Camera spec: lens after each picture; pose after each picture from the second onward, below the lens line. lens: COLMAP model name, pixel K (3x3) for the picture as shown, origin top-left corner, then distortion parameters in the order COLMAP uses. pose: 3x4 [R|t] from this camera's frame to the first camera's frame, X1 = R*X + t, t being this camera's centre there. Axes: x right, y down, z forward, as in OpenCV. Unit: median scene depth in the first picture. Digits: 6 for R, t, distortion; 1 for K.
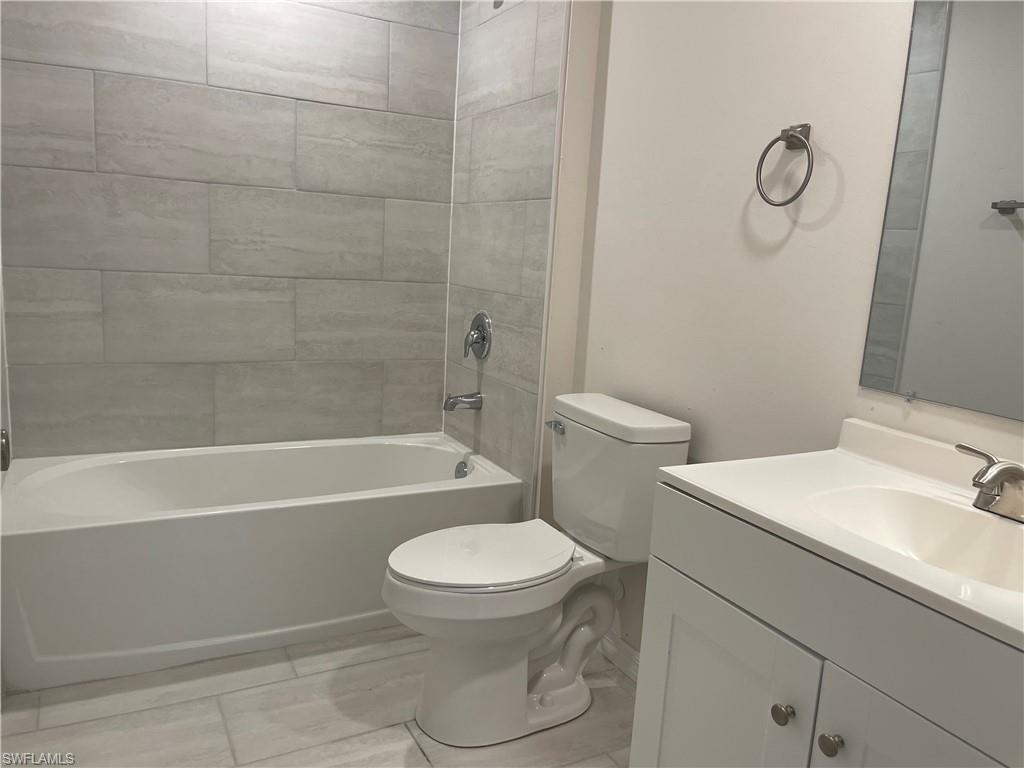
lens RADIAL K [[778.7, 0, 512.0], [0, 778.7, 384.0], [0, 0, 1]] dist [0.090970, -0.135496]
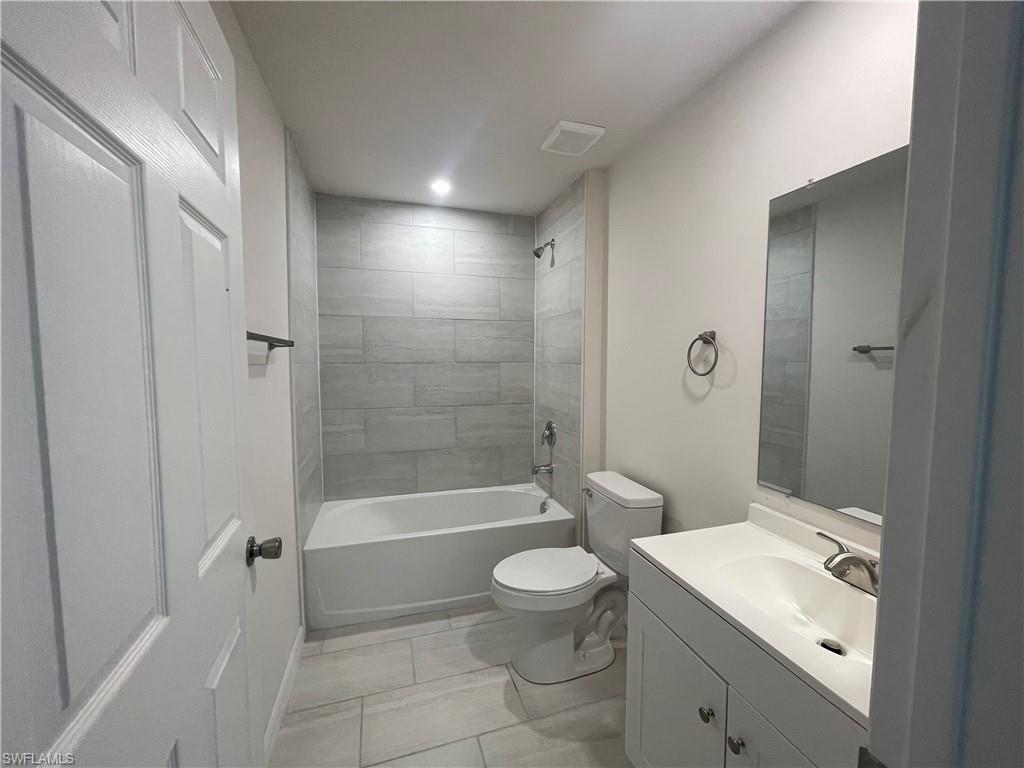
lens RADIAL K [[413.0, 0, 507.2], [0, 413.0, 383.1], [0, 0, 1]] dist [-0.001678, 0.000006]
pose [[0.979774, -0.045033, -0.194976, 0.070572], [0.021720, 0.992524, -0.120099, -0.082787], [0.198927, 0.113435, 0.973427, 0.011243]]
